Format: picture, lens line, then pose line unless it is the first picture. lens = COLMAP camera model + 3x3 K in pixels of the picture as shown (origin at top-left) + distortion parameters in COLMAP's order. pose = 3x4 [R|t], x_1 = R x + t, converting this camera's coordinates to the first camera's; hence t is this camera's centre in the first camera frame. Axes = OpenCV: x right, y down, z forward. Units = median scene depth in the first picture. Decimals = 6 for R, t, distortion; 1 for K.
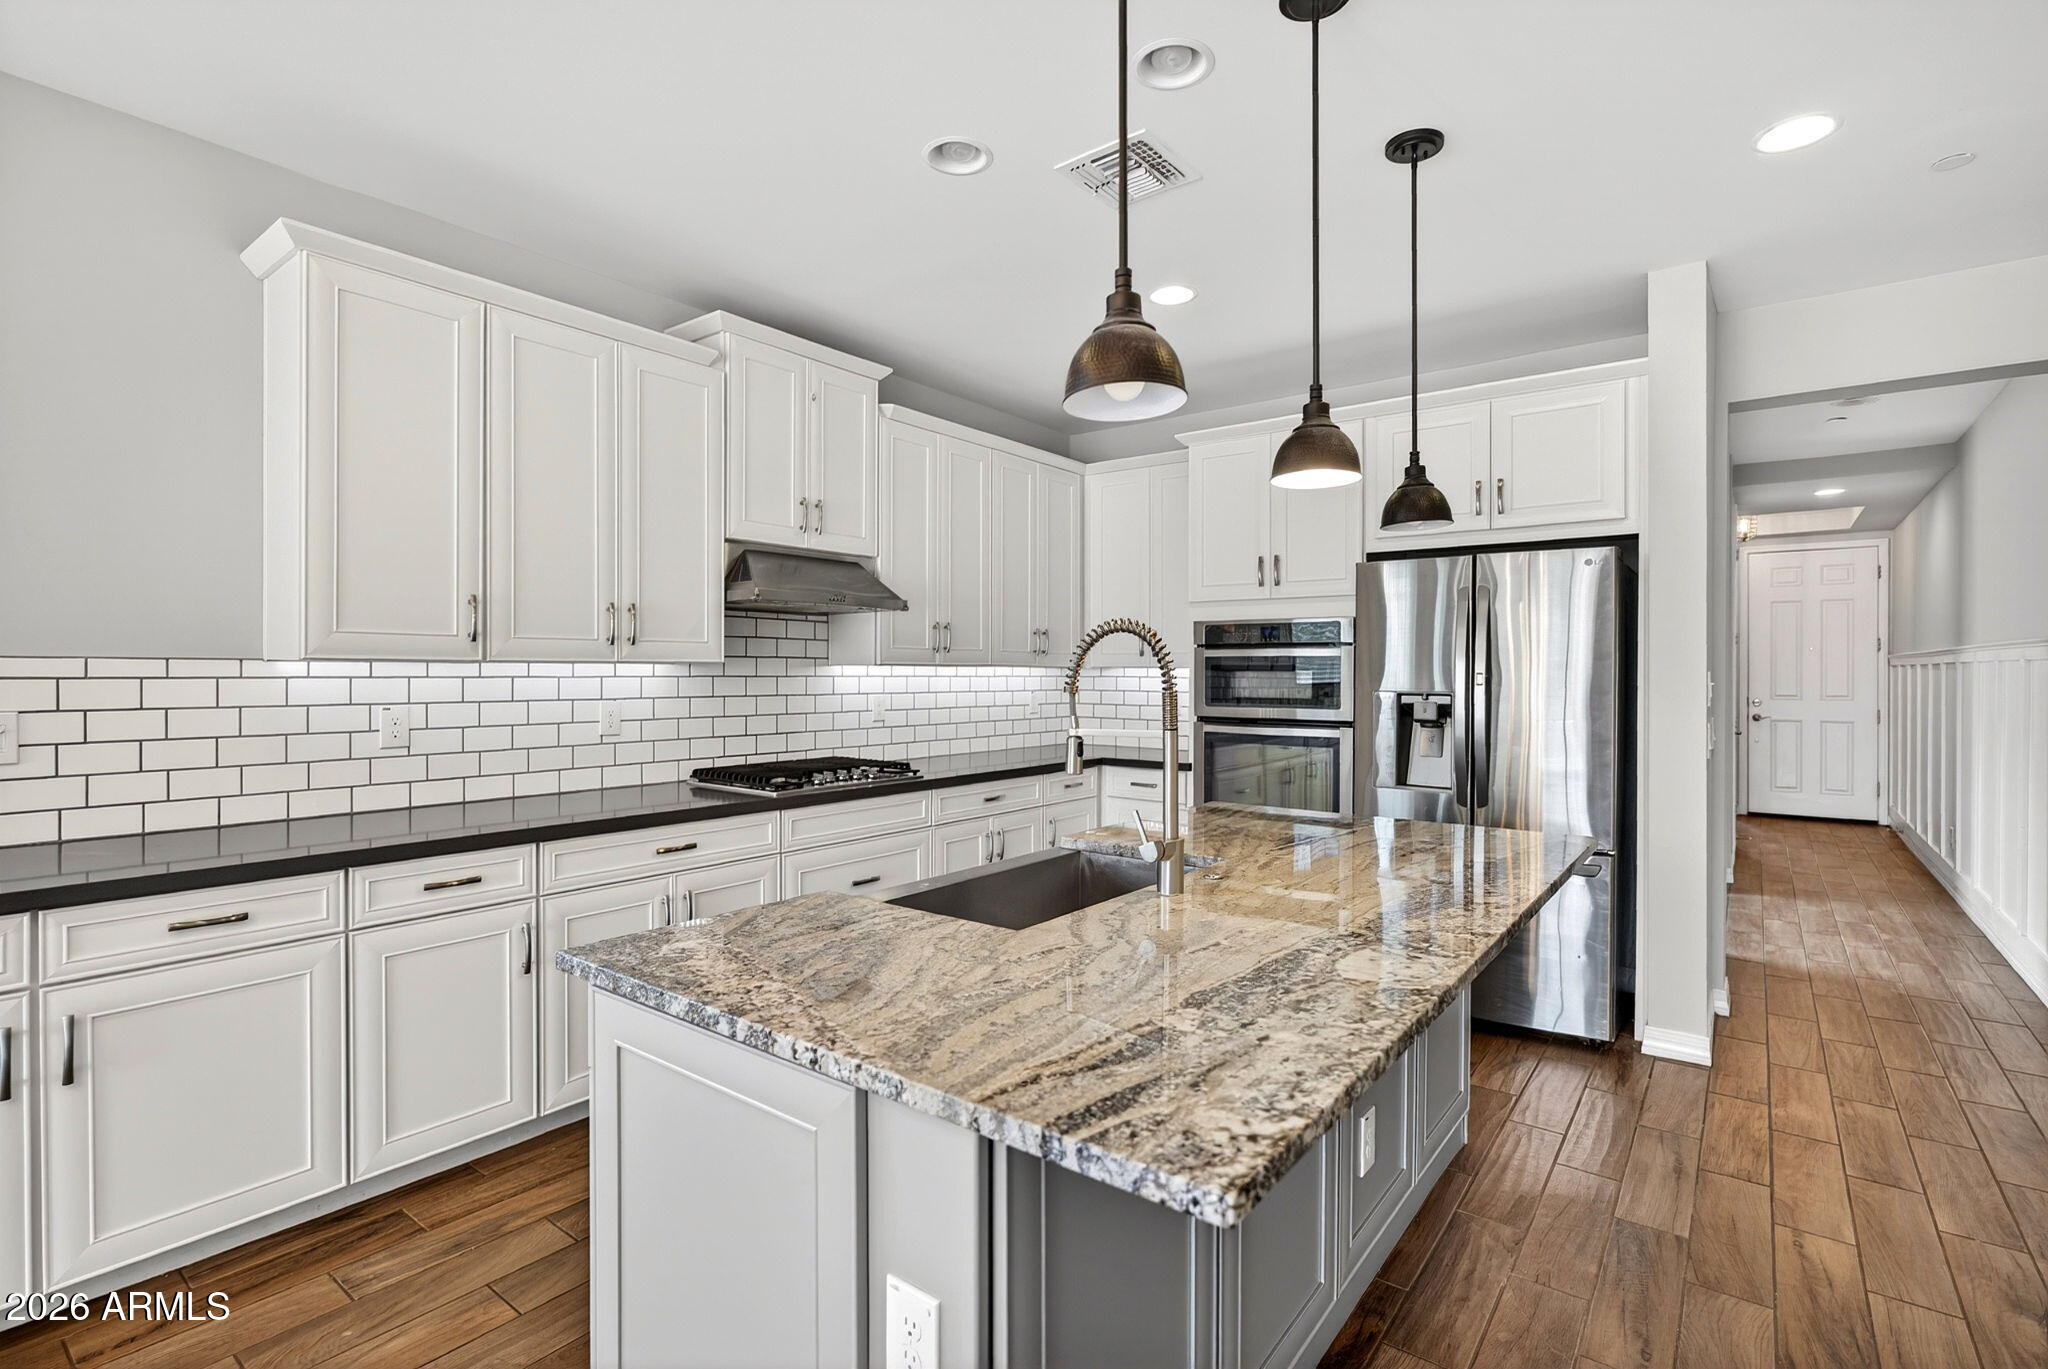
lens RADIAL K [[967.0, 0, 1021.8], [0, 967.0, 672.5], [0, 0, 1]] dist [-0.011432, 0.006792]
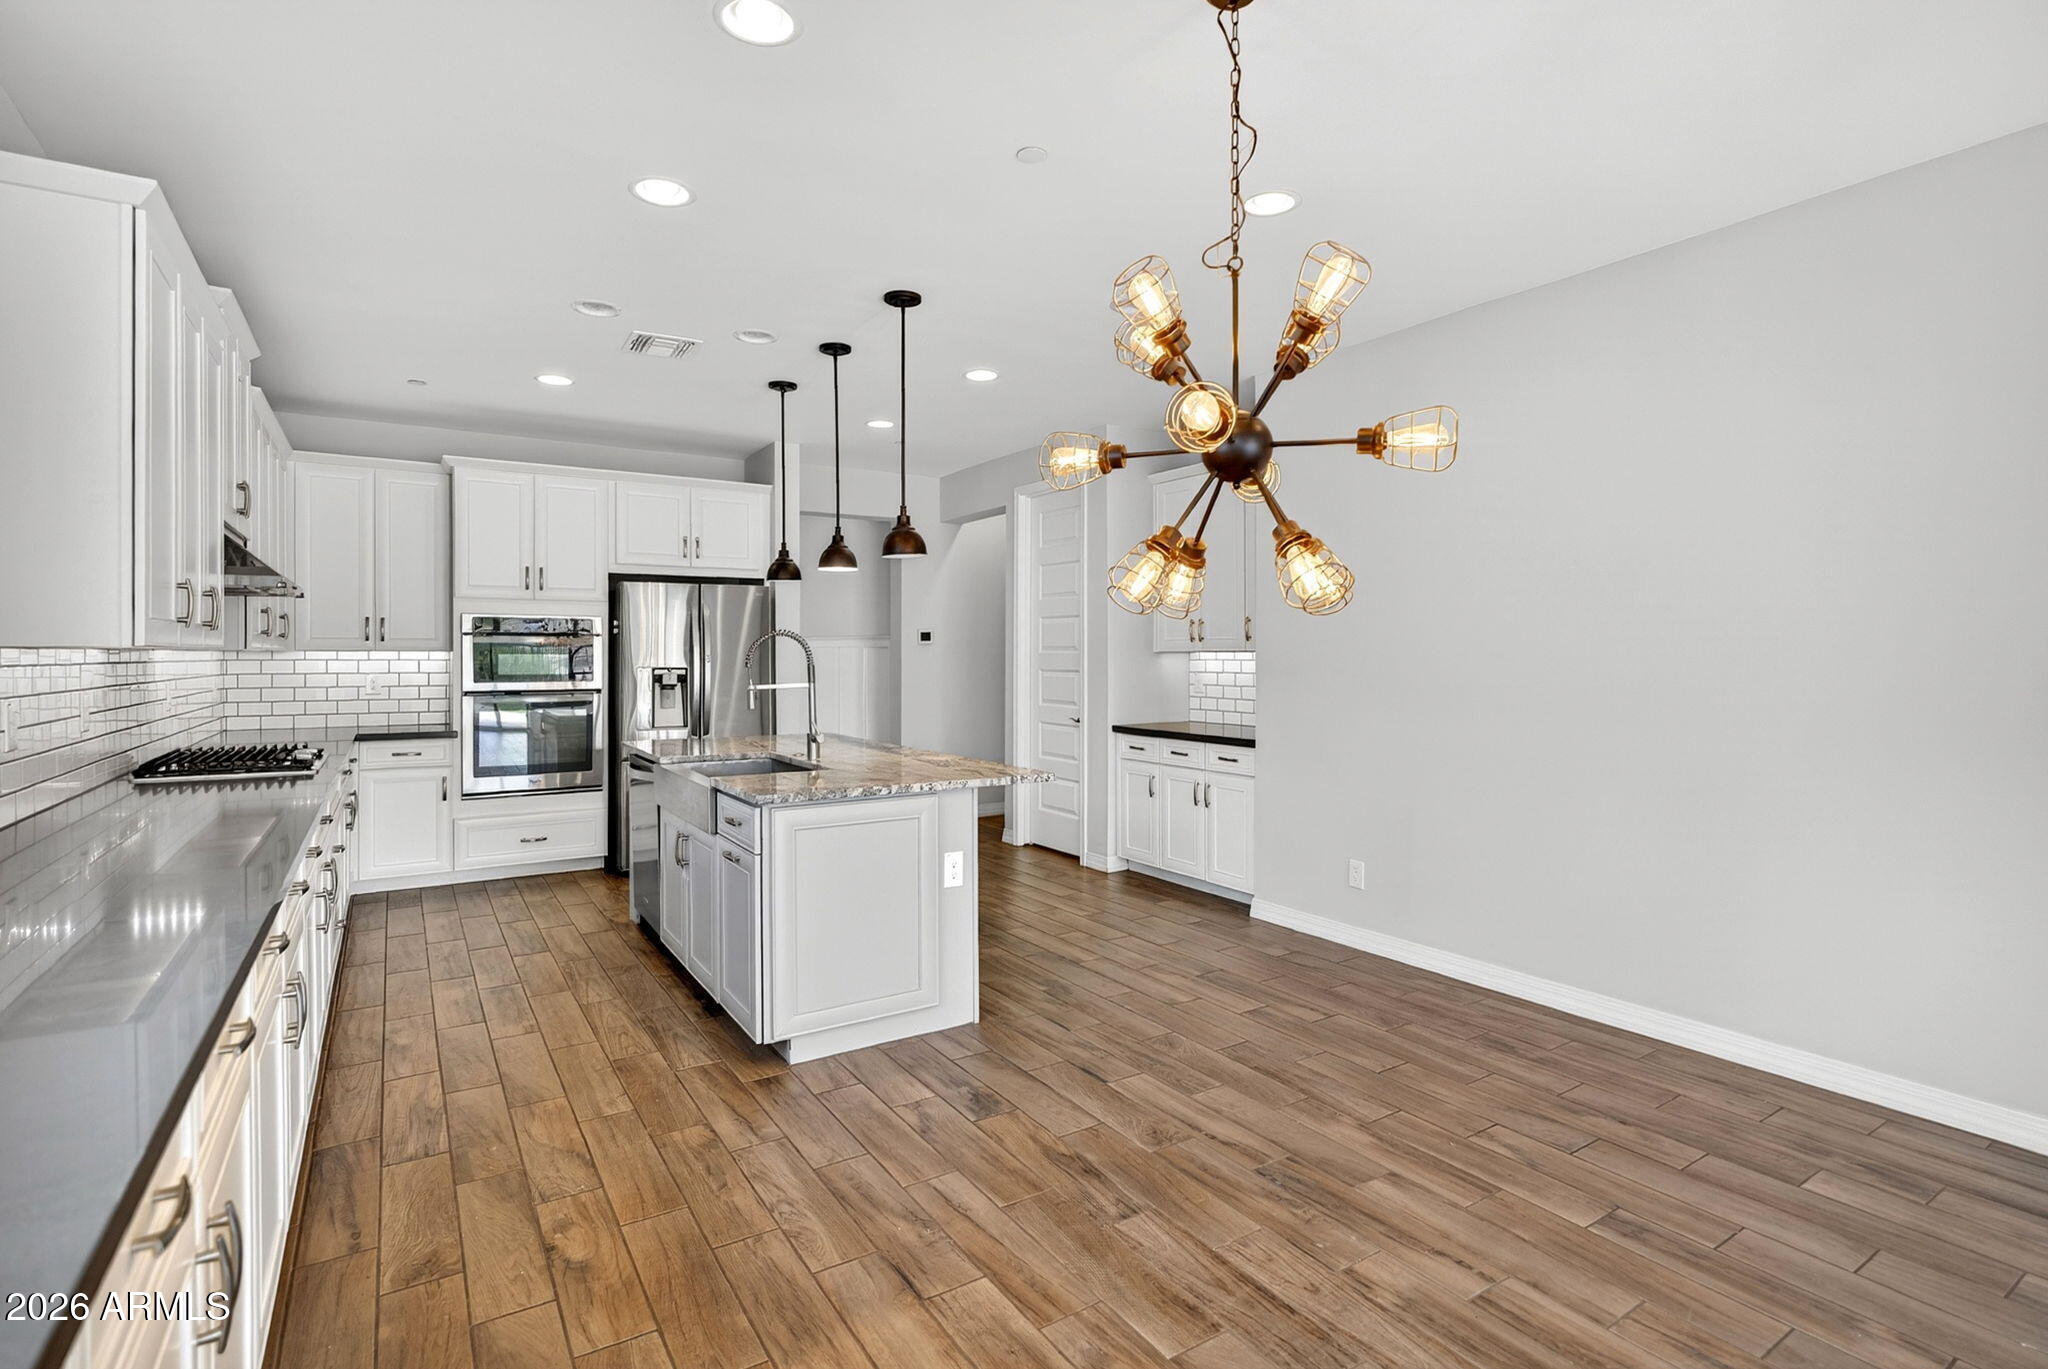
lens RADIAL K [[968.2, 0, 1010.9], [0, 968.2, 647.4], [0, 0, 1]] dist [-0.000169, -0.000116]
pose [[0.346318, 0.002267, 0.938114, -2.022180], [0.002805, 0.999990, -0.003452, -0.011277], [-0.938113, 0.003827, 0.346308, -0.175511]]
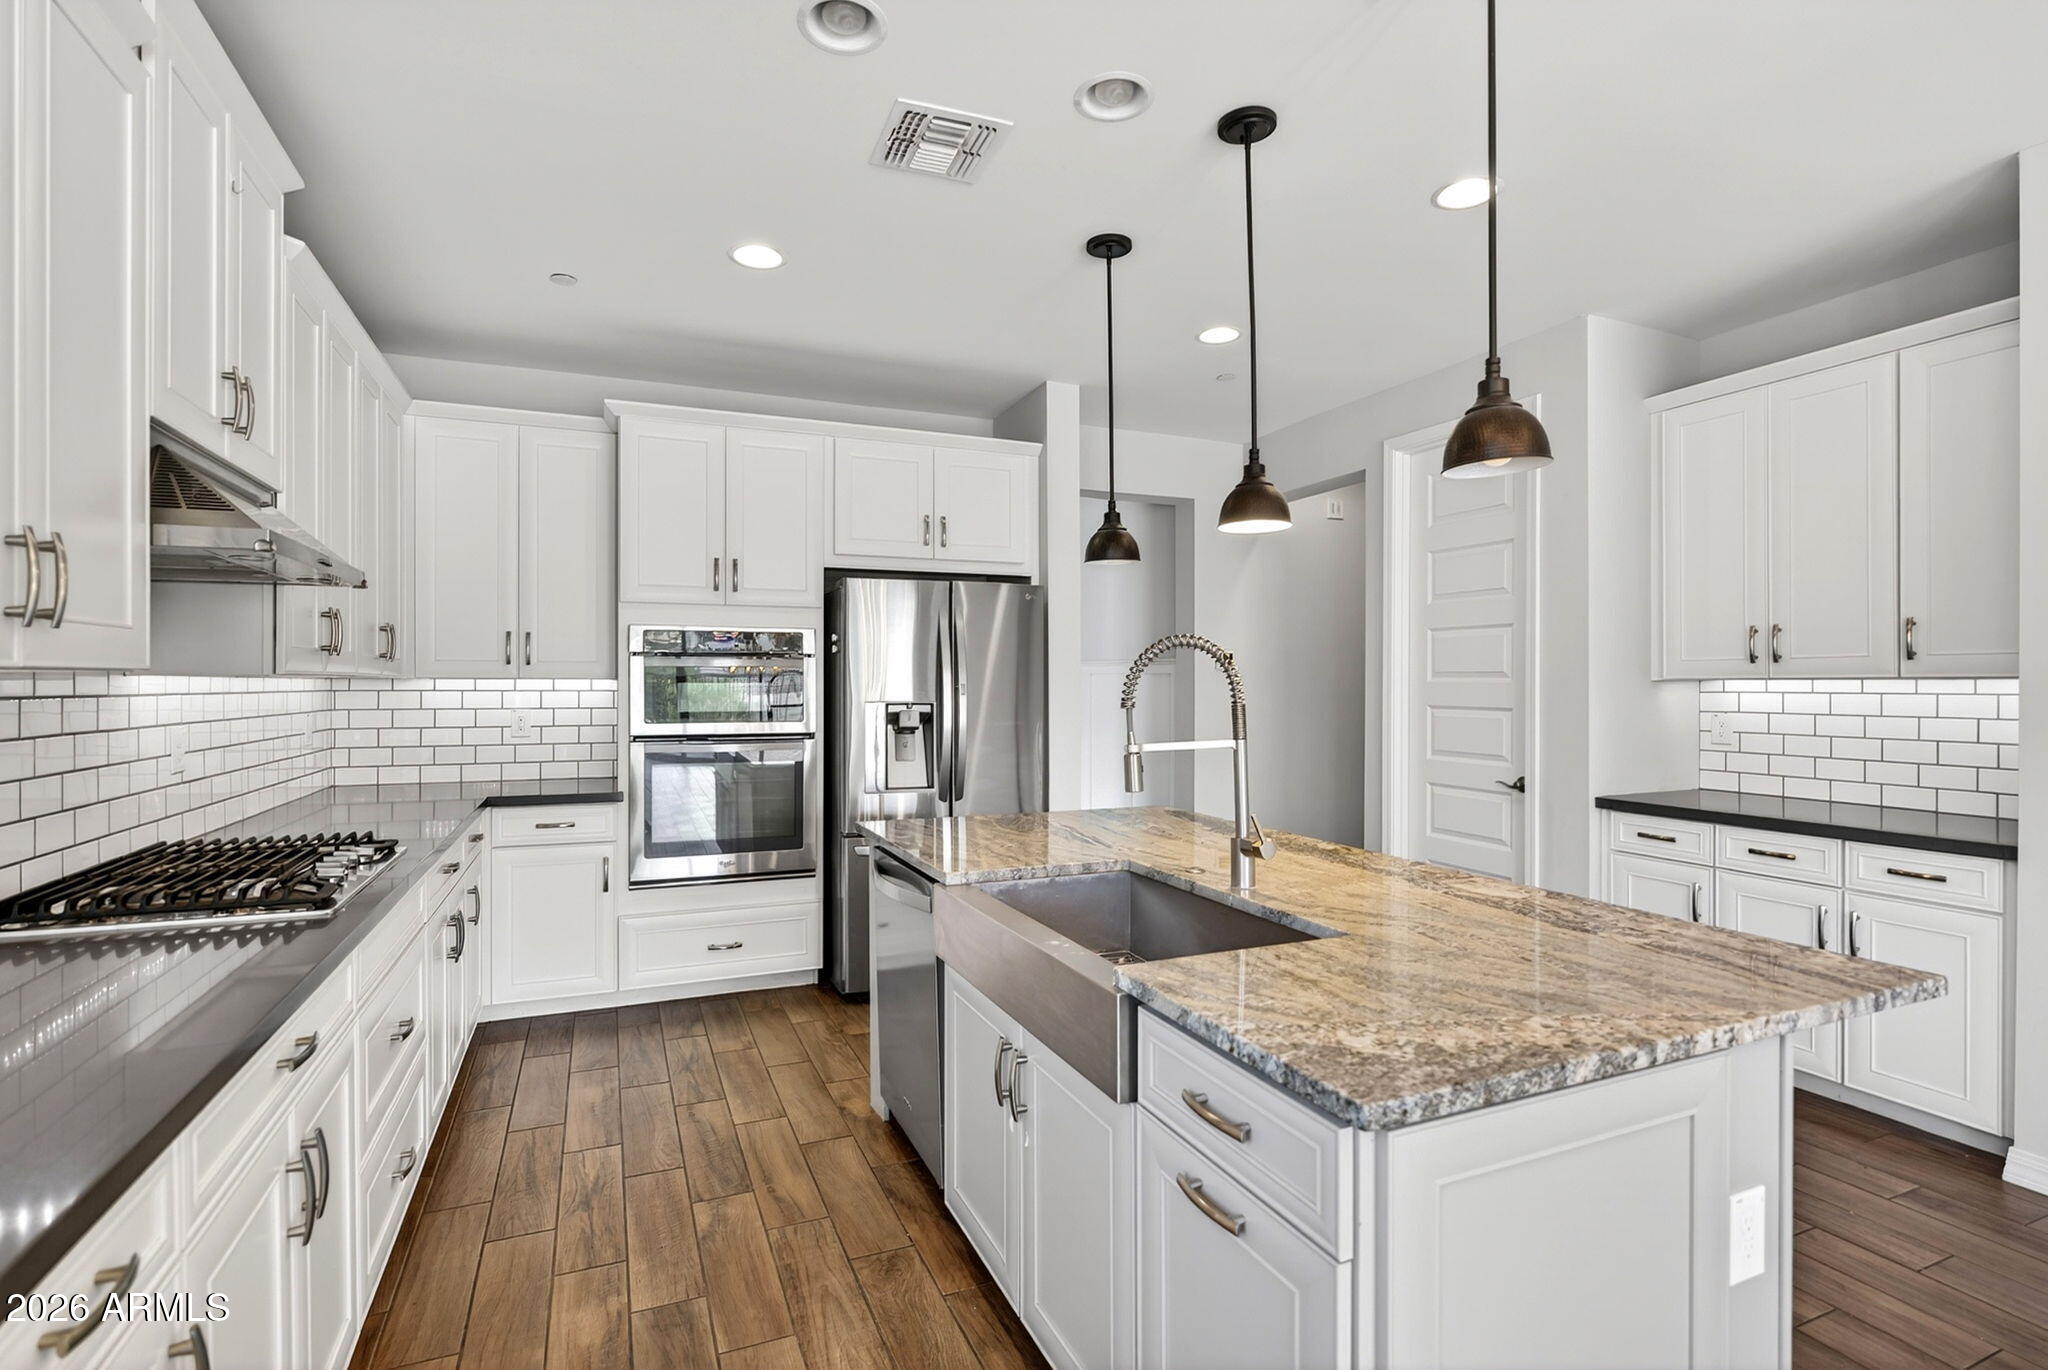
lens RADIAL K [[967.0, 0, 1021.8], [0, 967.0, 673.0], [0, 0, 1]] dist [-0.011432, 0.006792]
pose [[0.487545, 0.005896, 0.873078, -1.096652], [0.002825, 0.999961, -0.008331, -0.006405], [-0.873093, 0.006528, 0.487509, 0.814302]]
